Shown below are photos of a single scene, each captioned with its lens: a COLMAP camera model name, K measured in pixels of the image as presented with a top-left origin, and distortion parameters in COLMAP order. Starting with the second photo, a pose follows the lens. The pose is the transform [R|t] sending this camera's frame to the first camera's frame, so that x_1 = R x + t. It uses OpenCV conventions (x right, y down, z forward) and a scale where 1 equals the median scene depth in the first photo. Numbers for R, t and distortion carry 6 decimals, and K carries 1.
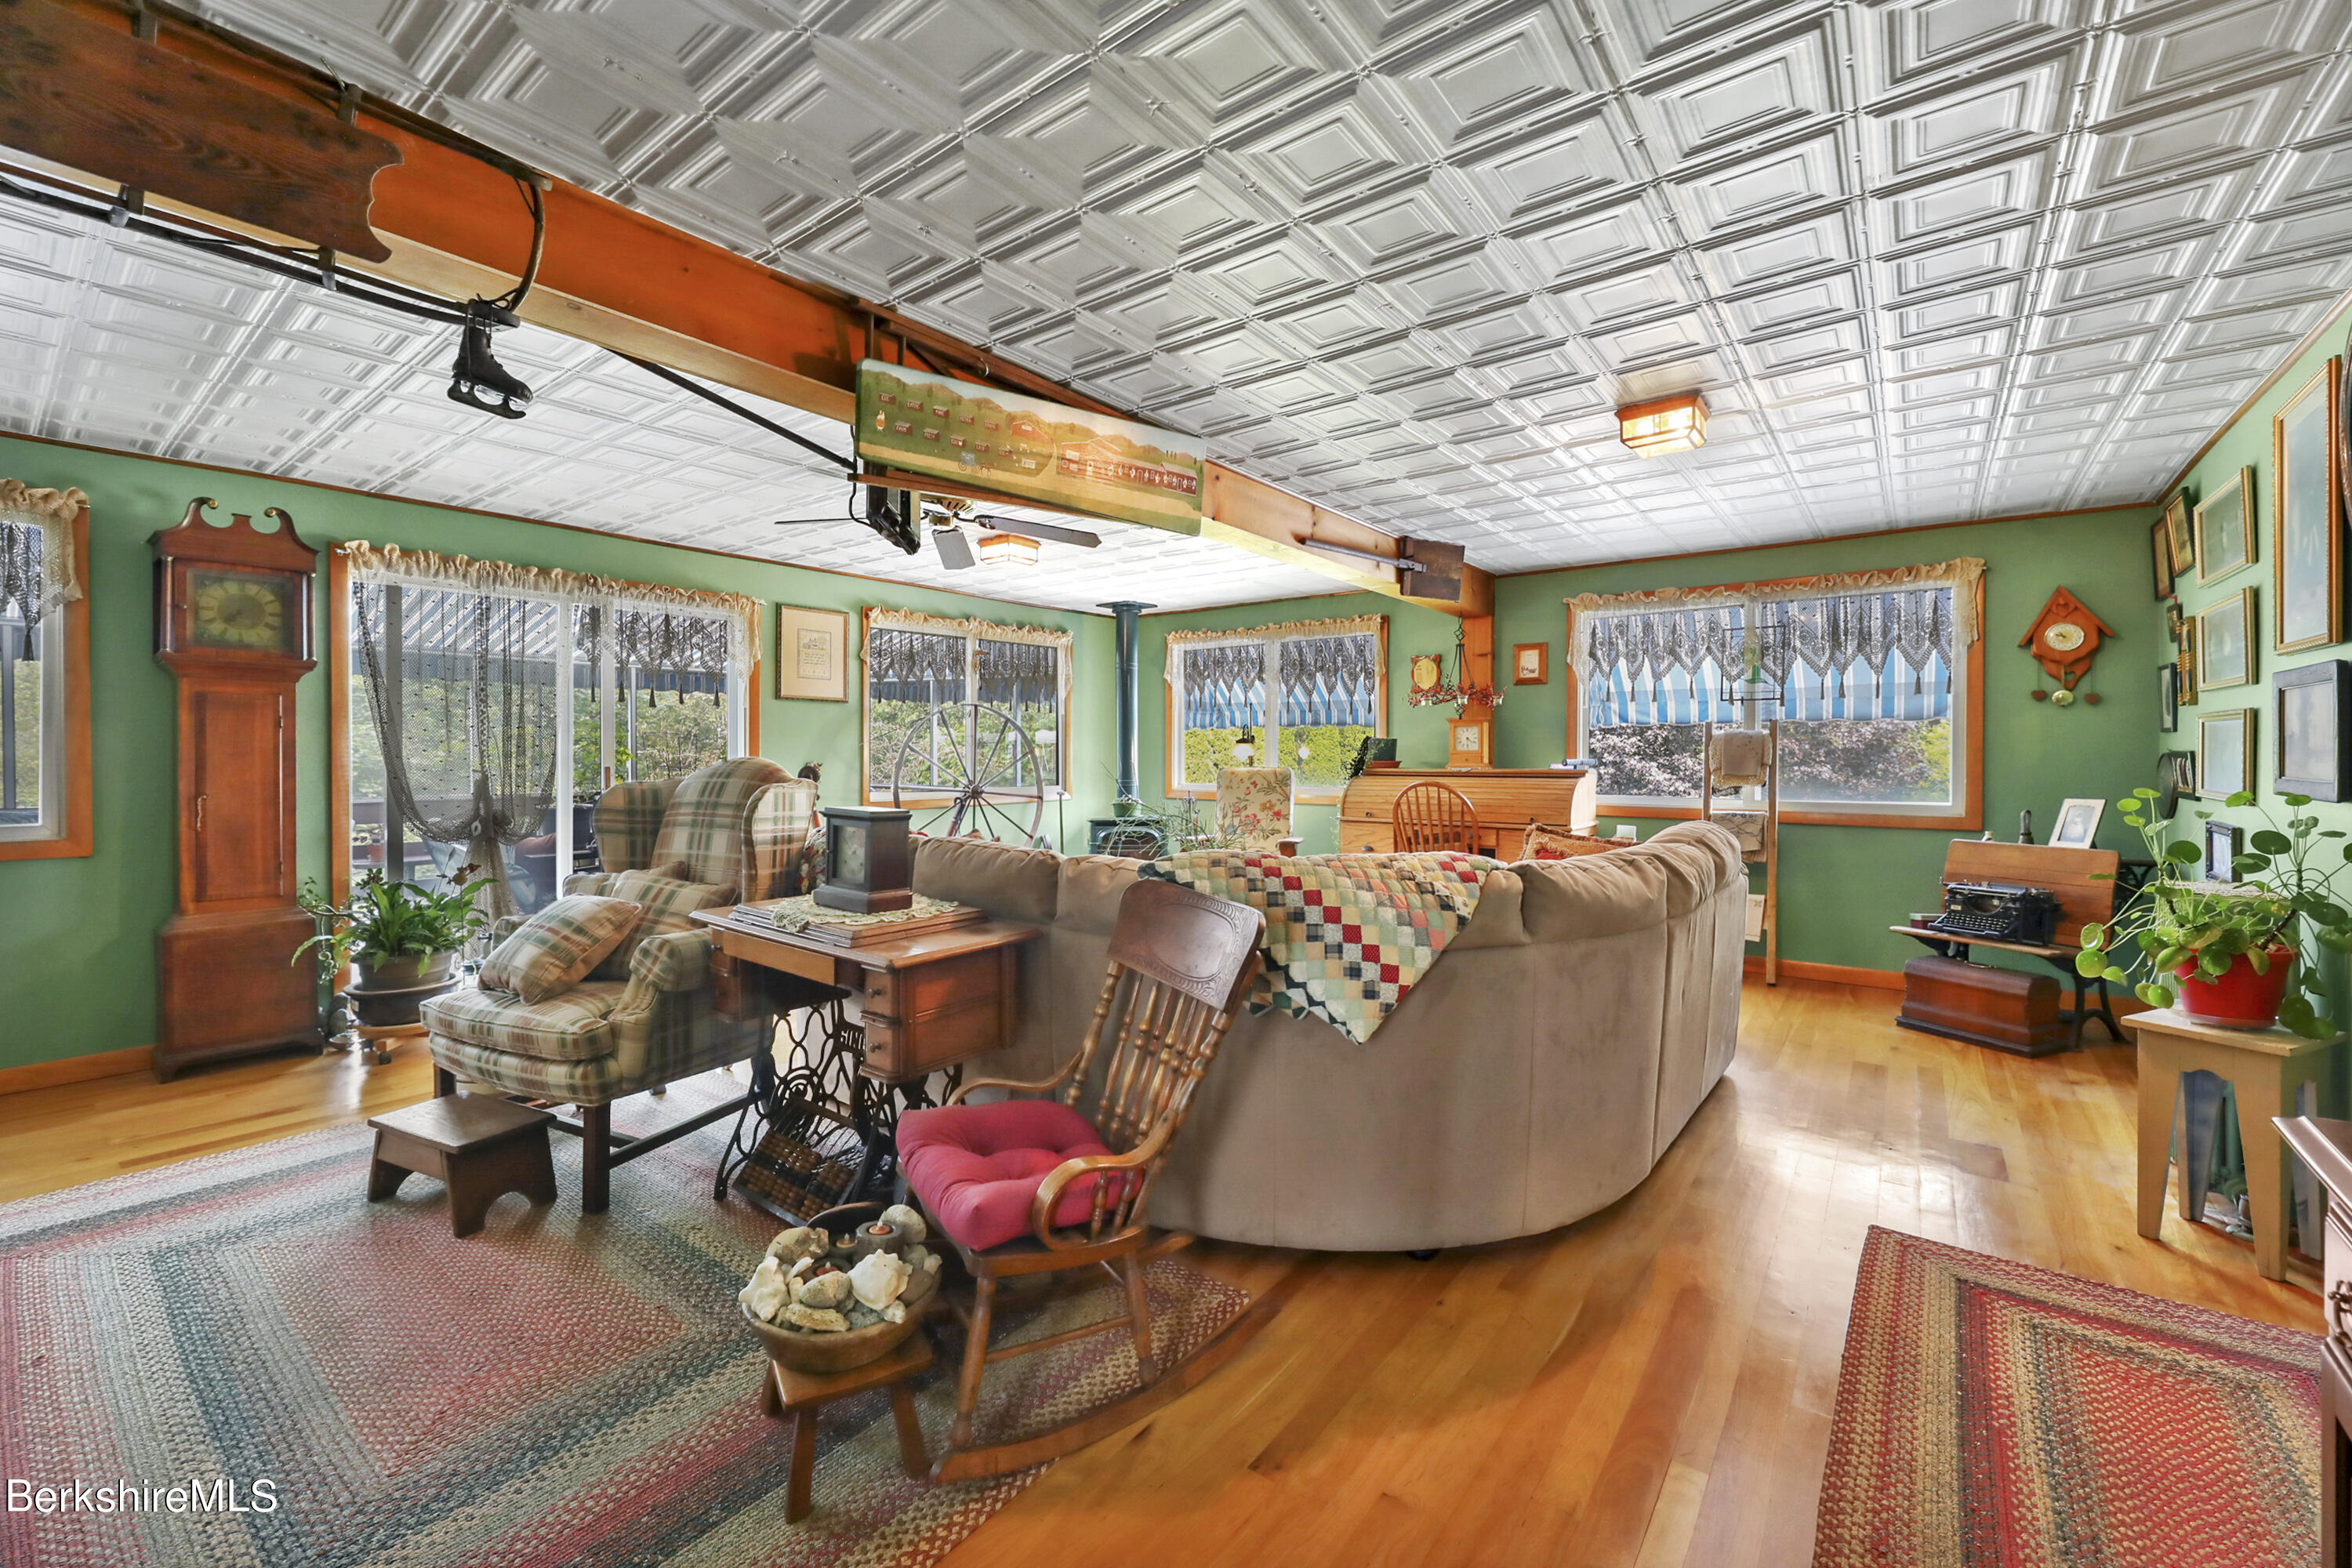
lens RADIAL K [[968.0, 0, 1095.6], [0, 968.0, 750.8], [0, 0, 1]] dist [-0.001935, -0.001860]
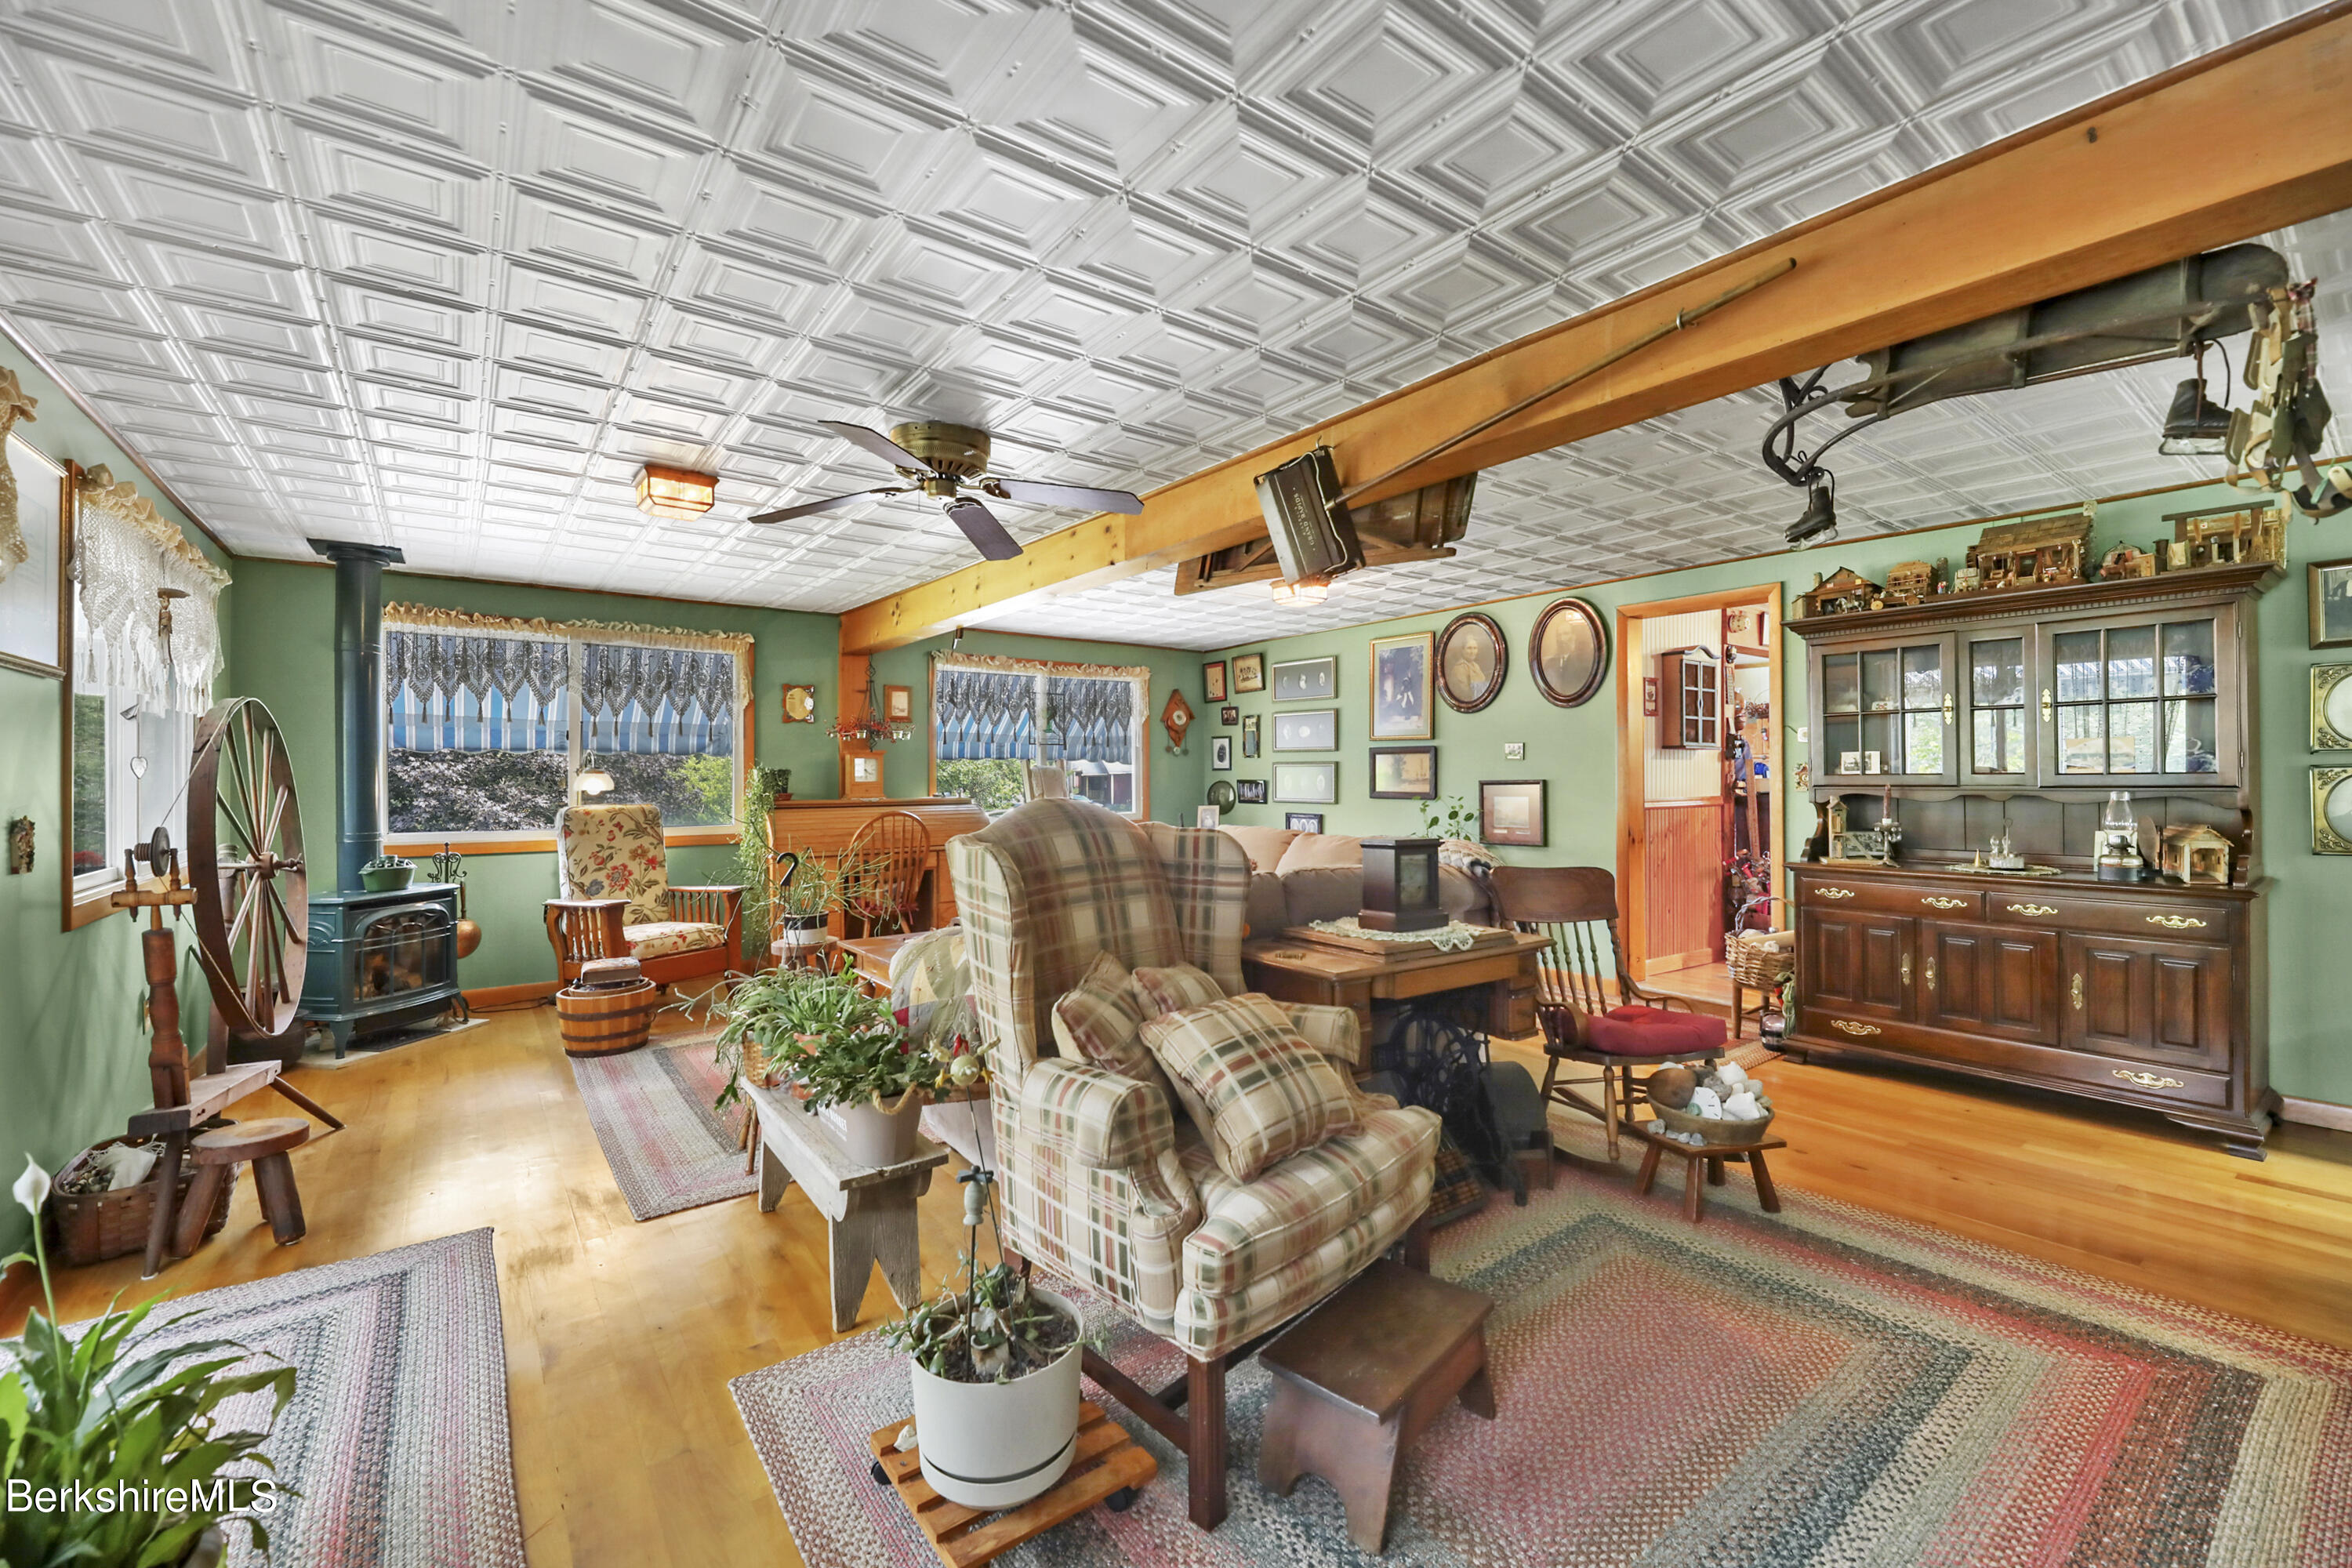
lens RADIAL K [[968.0, 0, 1163.3], [0, 968.0, 791.2], [0, 0, 1]] dist [-0.001935, -0.001860]
pose [[0.232505, -0.014506, 0.972487, -0.495356], [0.000875, 0.999891, 0.014706, -0.004900], [-0.972595, -0.002569, 0.232493, 0.398488]]
